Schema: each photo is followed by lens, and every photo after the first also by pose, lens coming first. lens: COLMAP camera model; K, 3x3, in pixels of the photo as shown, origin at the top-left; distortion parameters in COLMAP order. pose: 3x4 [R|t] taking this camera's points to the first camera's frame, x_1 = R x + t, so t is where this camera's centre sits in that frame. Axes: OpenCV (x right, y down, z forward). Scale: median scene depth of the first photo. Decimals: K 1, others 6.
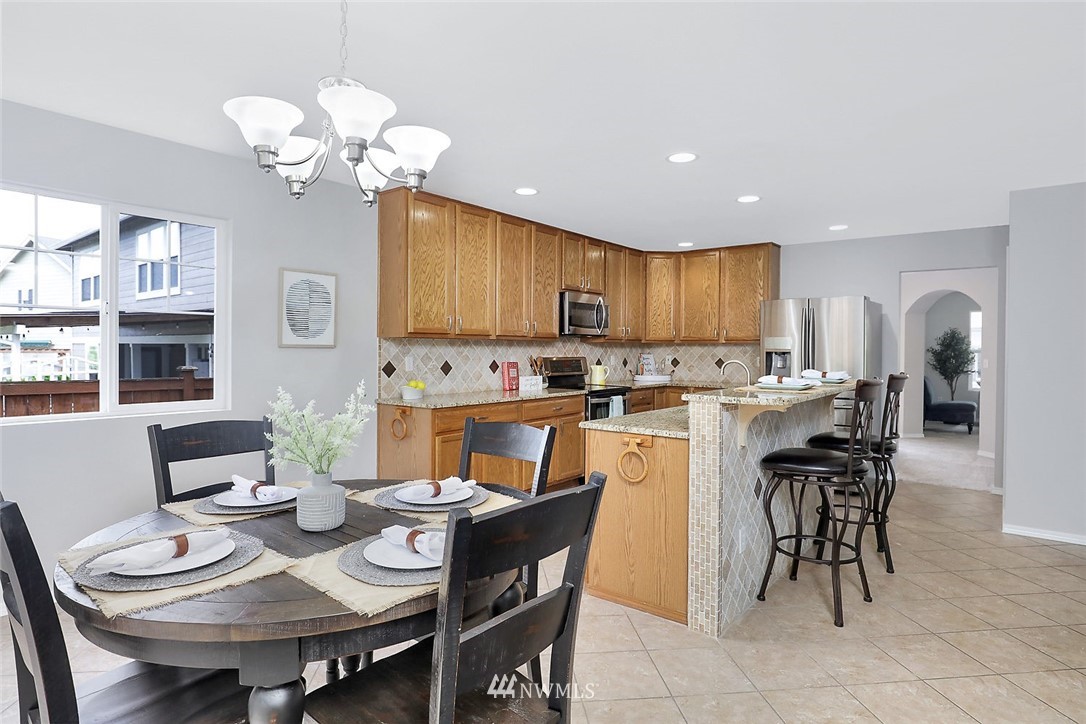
lens RADIAL K [[593.3, 0, 536.9], [0, 593.3, 350.5], [0, 0, 1]] dist [-0.012608, 0.002988]
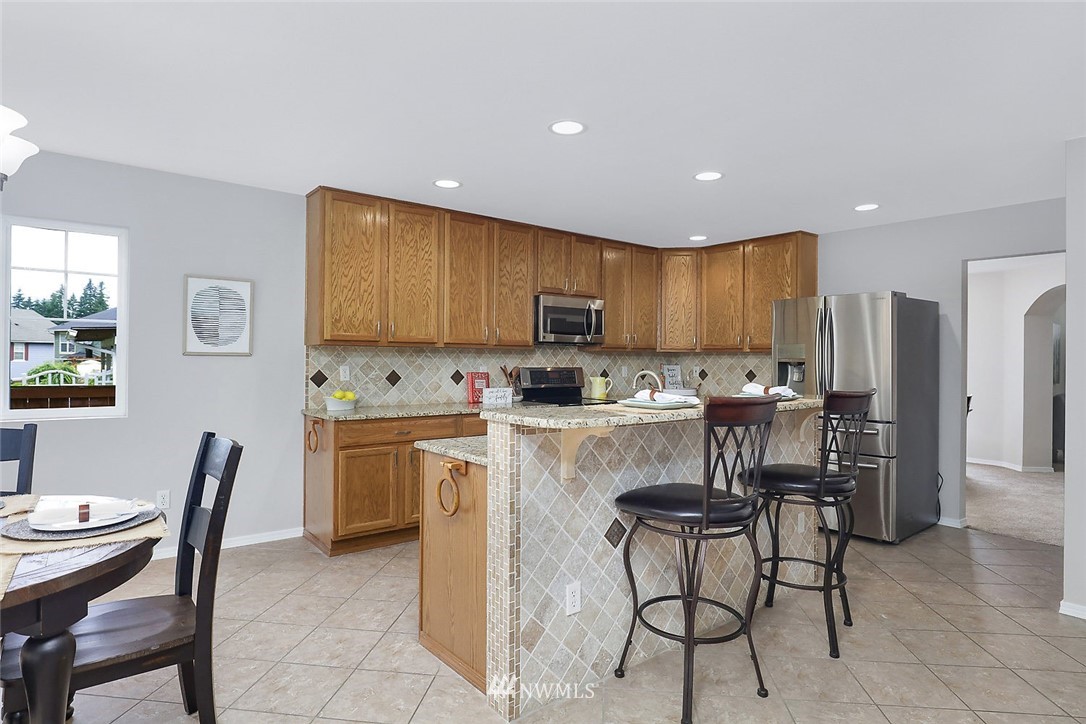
lens RADIAL K [[593.3, 0, 536.5], [0, 593.3, 360.0], [0, 0, 1]] dist [-0.012608, 0.002988]
pose [[0.974094, 0.001215, -0.226141, 0.280482], [-0.002322, 0.999987, -0.004629, 0.004797], [0.226132, 0.005034, 0.974084, 0.131469]]
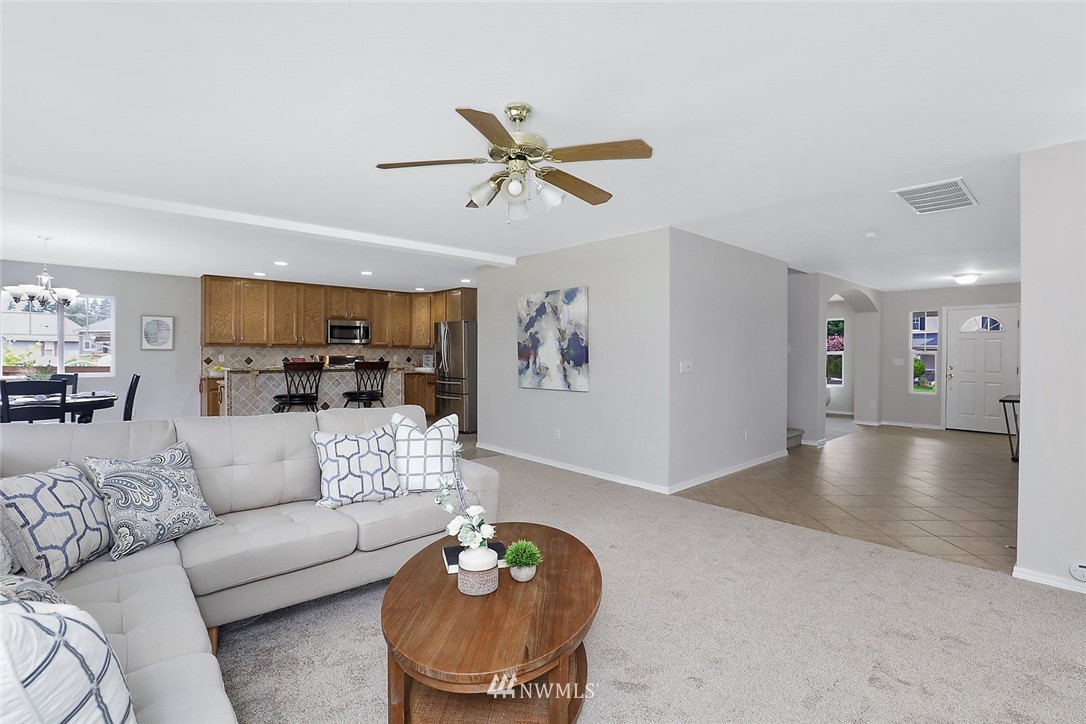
lens RADIAL K [[499.8, 0, 532.7], [0, 499.8, 360.9], [0, 0, 1]] dist [-0.033612, 0.004786]
pose [[0.986561, -0.001883, -0.163382, 1.043710], [0.003619, 0.999940, 0.010330, 0.016515], [0.163353, -0.010783, 0.986509, -0.468517]]
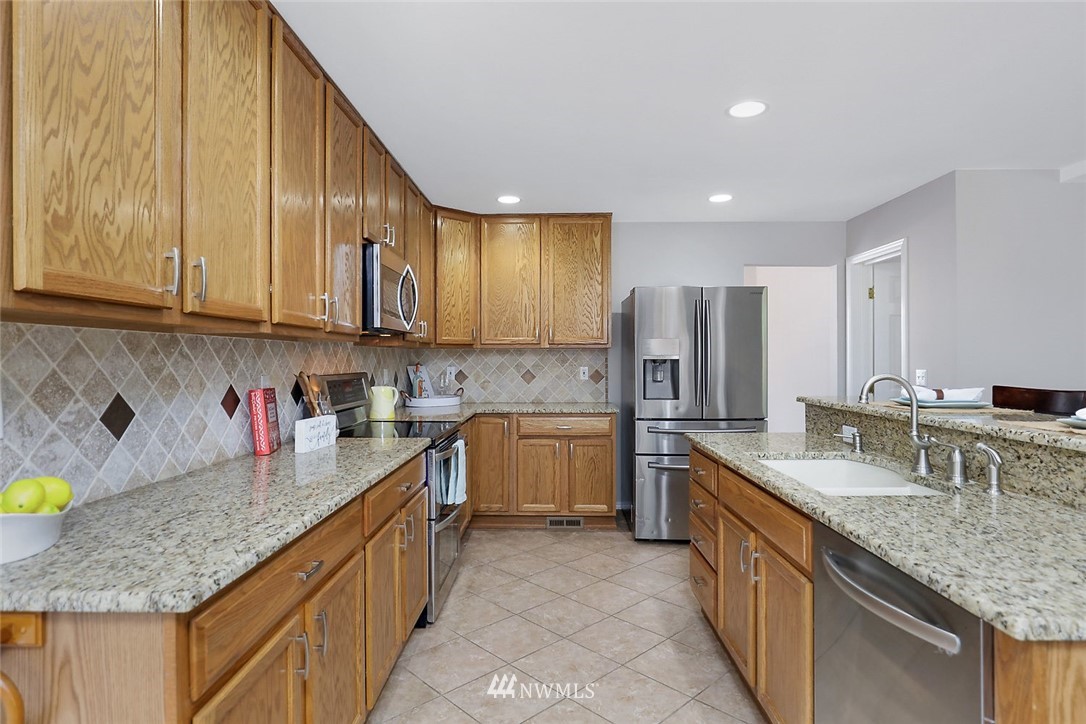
lens RADIAL K [[593.3, 0, 539.0], [0, 593.3, 356.7], [0, 0, 1]] dist [-0.012608, 0.002988]
pose [[0.792965, -0.005474, 0.609242, -0.166562], [0.009450, 0.999950, -0.003316, -0.000579], [-0.609194, 0.008387, 0.792977, 0.586671]]
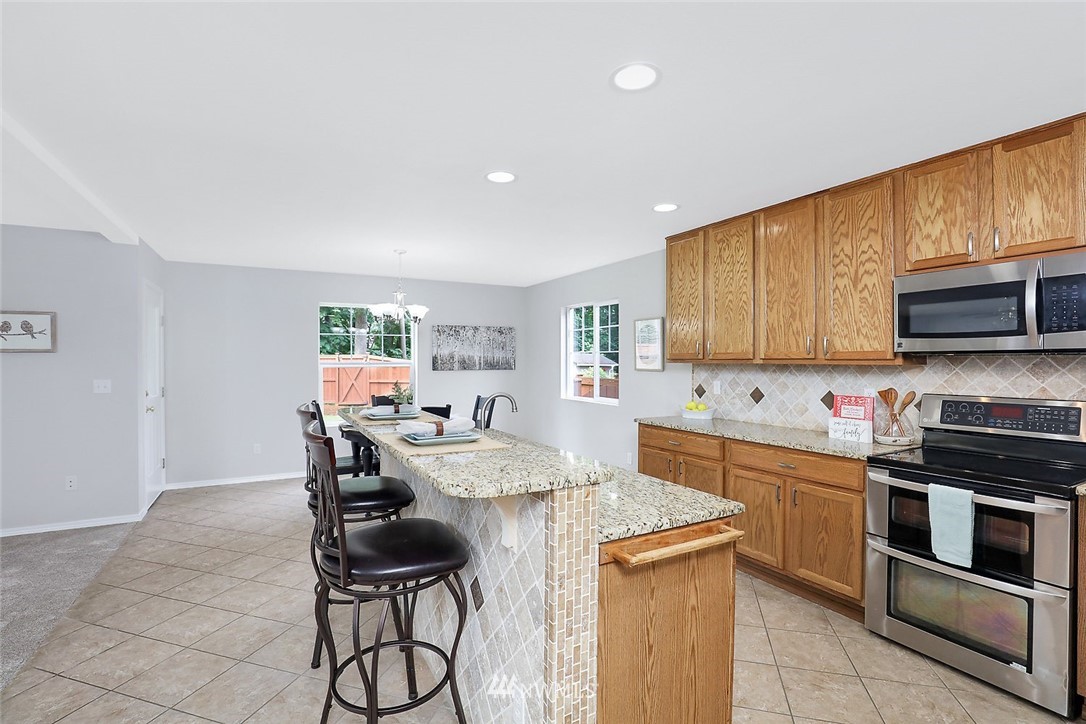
lens RADIAL K [[499.8, 0, 540.6], [0, 499.8, 360.8], [0, 0, 1]] dist [-0.033612, 0.004786]
pose [[-0.384226, -0.008732, -0.923198, 0.686187], [-0.008688, 0.999945, -0.005842, -0.016385], [0.923198, 0.005776, -0.384281, 0.980841]]
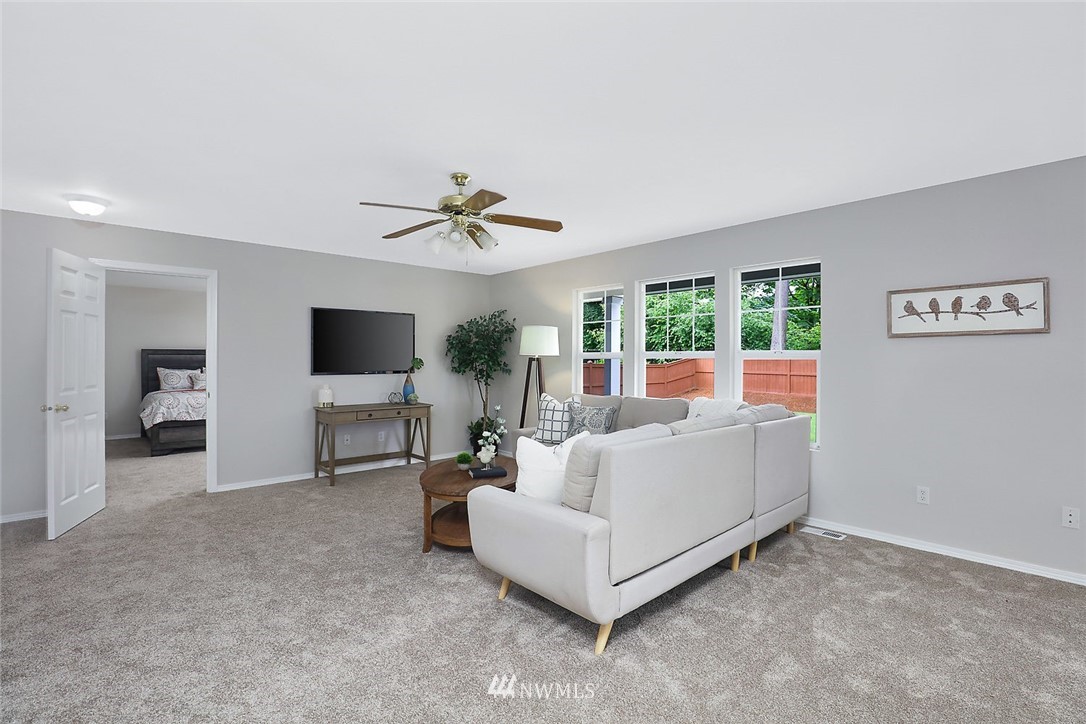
lens RADIAL K [[499.8, 0, 539.1], [0, 499.8, 358.5], [0, 0, 1]] dist [-0.033612, 0.004786]
pose [[-0.988129, -0.007899, 0.153422, 0.769269], [-0.006566, 0.999936, 0.009198, 0.001204], [-0.153485, 0.008082, -0.988118, 0.616271]]
